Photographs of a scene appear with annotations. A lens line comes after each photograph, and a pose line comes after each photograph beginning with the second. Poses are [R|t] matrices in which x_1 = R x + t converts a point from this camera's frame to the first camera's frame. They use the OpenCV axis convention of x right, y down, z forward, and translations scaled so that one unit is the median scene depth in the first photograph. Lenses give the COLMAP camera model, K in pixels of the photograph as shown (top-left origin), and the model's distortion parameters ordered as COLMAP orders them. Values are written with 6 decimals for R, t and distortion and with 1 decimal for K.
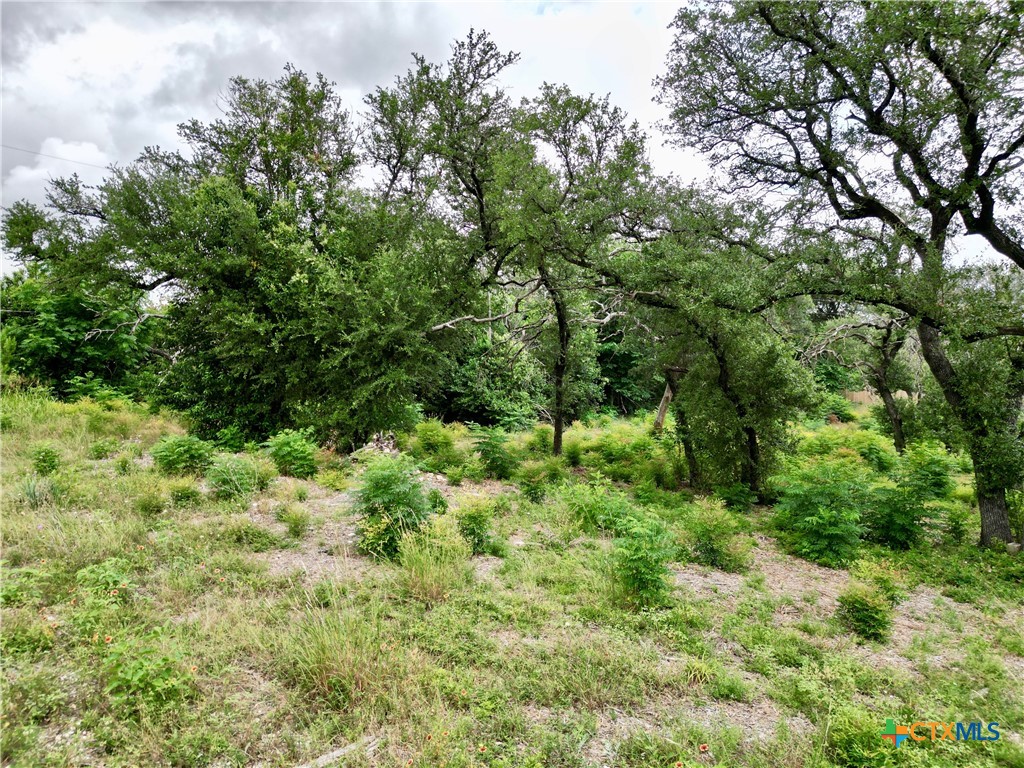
lens RADIAL K [[715.9, 0, 512.0], [0, 715.9, 384.0], [0, 0, 1]] dist [0.079797, -0.080259]
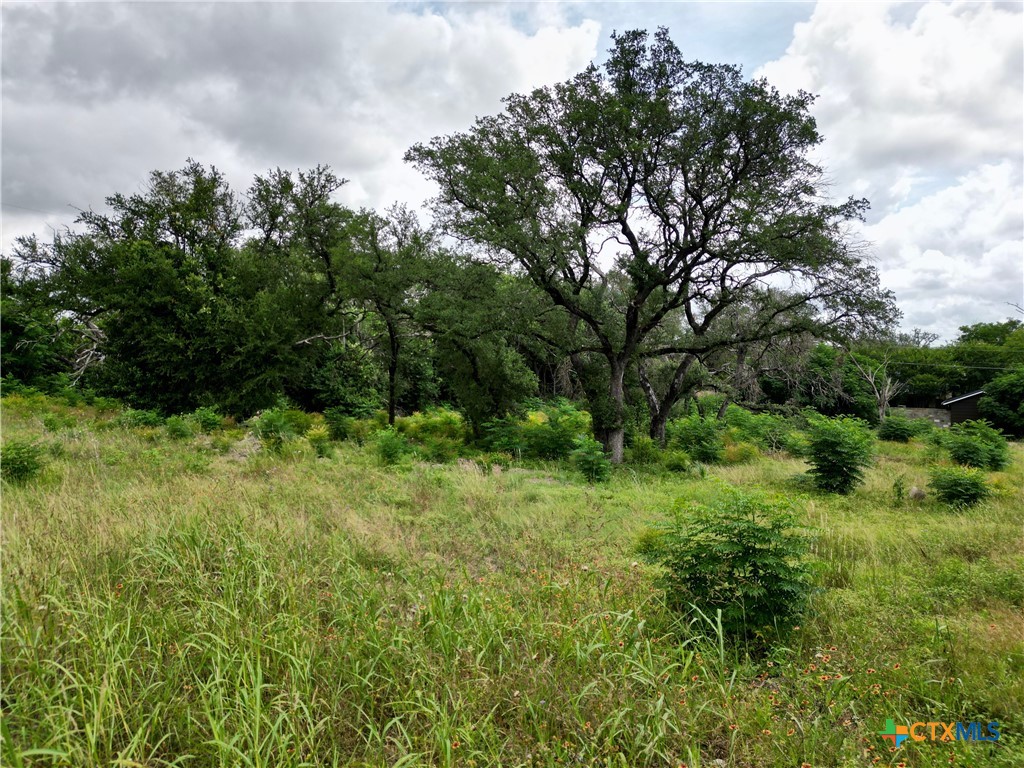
lens RADIAL K [[715.9, 0, 512.0], [0, 715.9, 384.0], [0, 0, 1]] dist [0.079797, -0.080259]
pose [[0.983676, -0.007733, 0.179782, 0.057775], [0.008637, 0.999954, -0.004247, 0.018494], [-0.179741, 0.005731, 0.983697, -0.526948]]
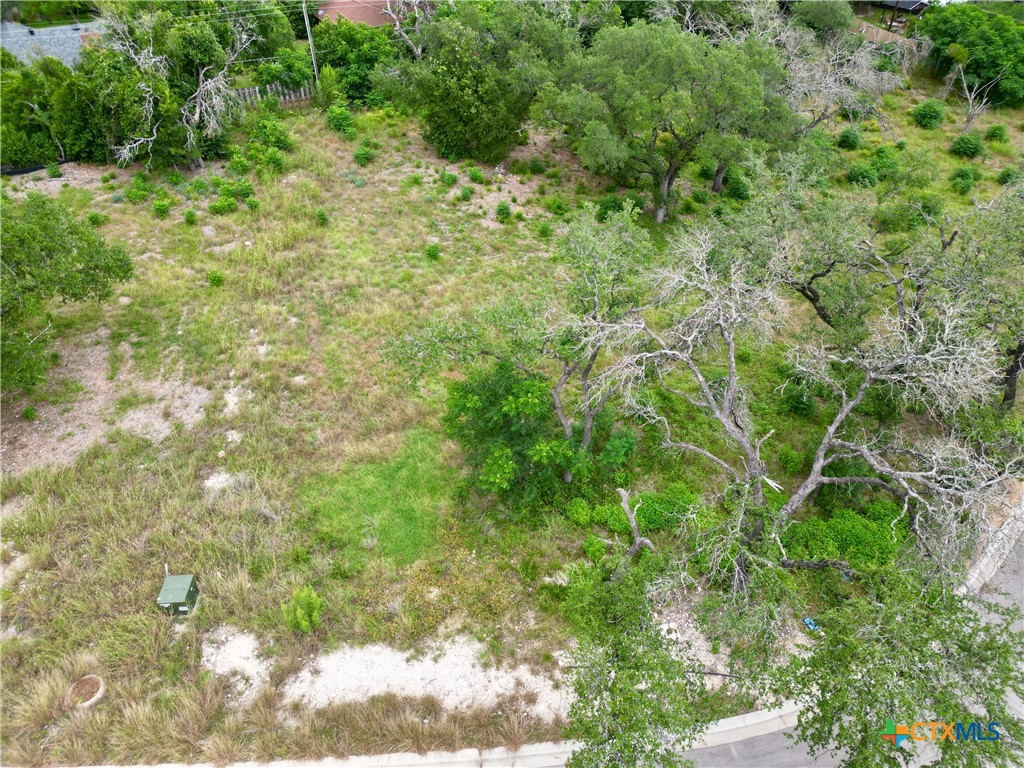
lens RADIAL K [[715.9, 0, 512.0], [0, 715.9, 384.0], [0, 0, 1]] dist [0.079797, -0.080259]
pose [[0.987797, 0.092746, -0.125123, 0.298867], [0.002385, 0.794266, 0.607566, -0.905961], [0.155730, -0.600450, 0.784352, -1.727609]]
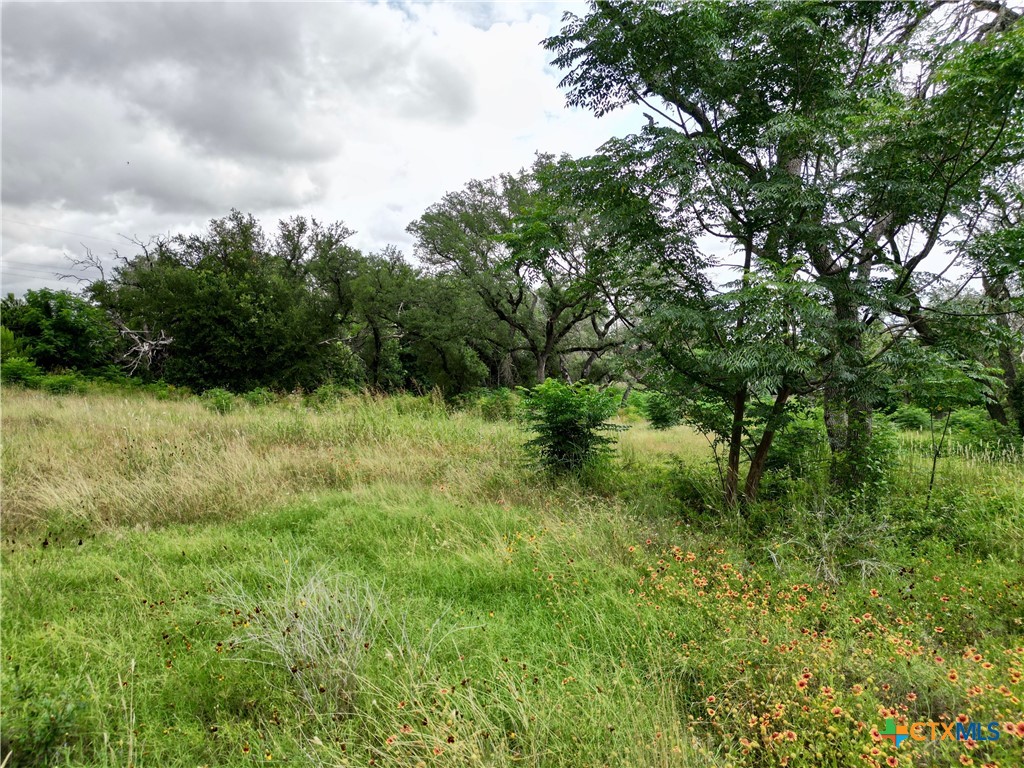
lens RADIAL K [[715.9, 0, 512.0], [0, 715.9, 384.0], [0, 0, 1]] dist [0.079797, -0.080259]
pose [[0.966309, -0.011026, 0.257149, -0.086944], [0.011242, 0.999937, 0.000630, 0.044203], [-0.257139, 0.002283, 0.966372, -1.092980]]
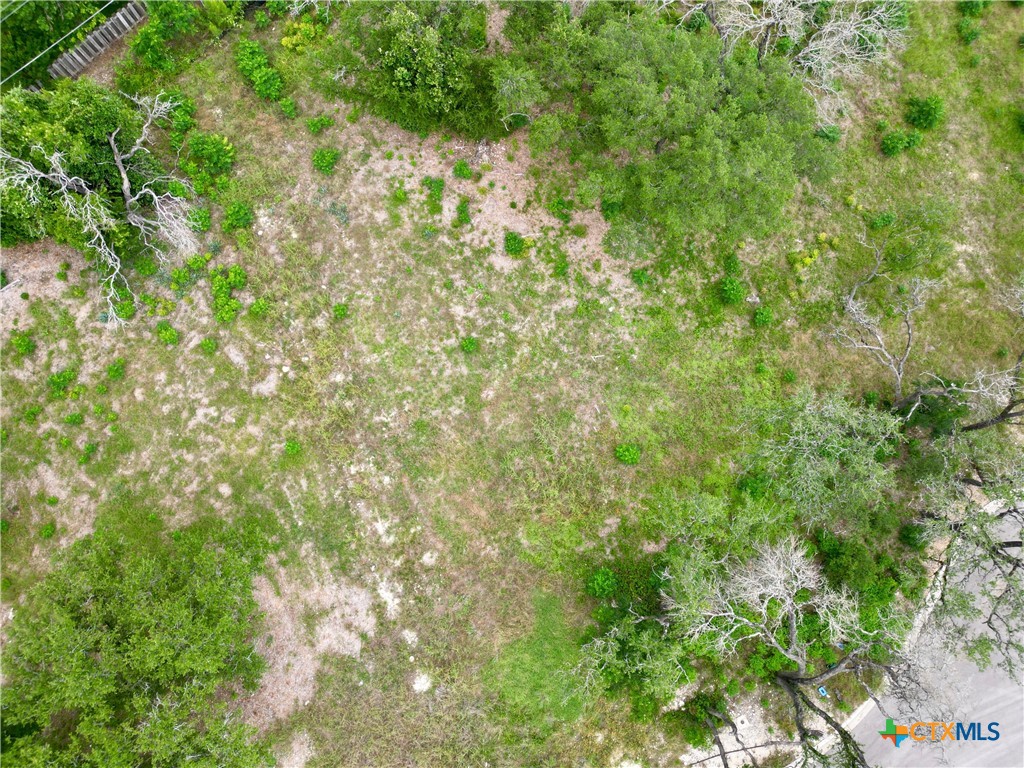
lens RADIAL K [[715.9, 0, 512.0], [0, 715.9, 384.0], [0, 0, 1]] dist [0.079797, -0.080259]
pose [[0.996644, -0.081804, -0.003122, -0.108440], [0.021943, 0.230207, 0.972894, -2.032937], [-0.078868, -0.969697, 0.231229, -0.494364]]
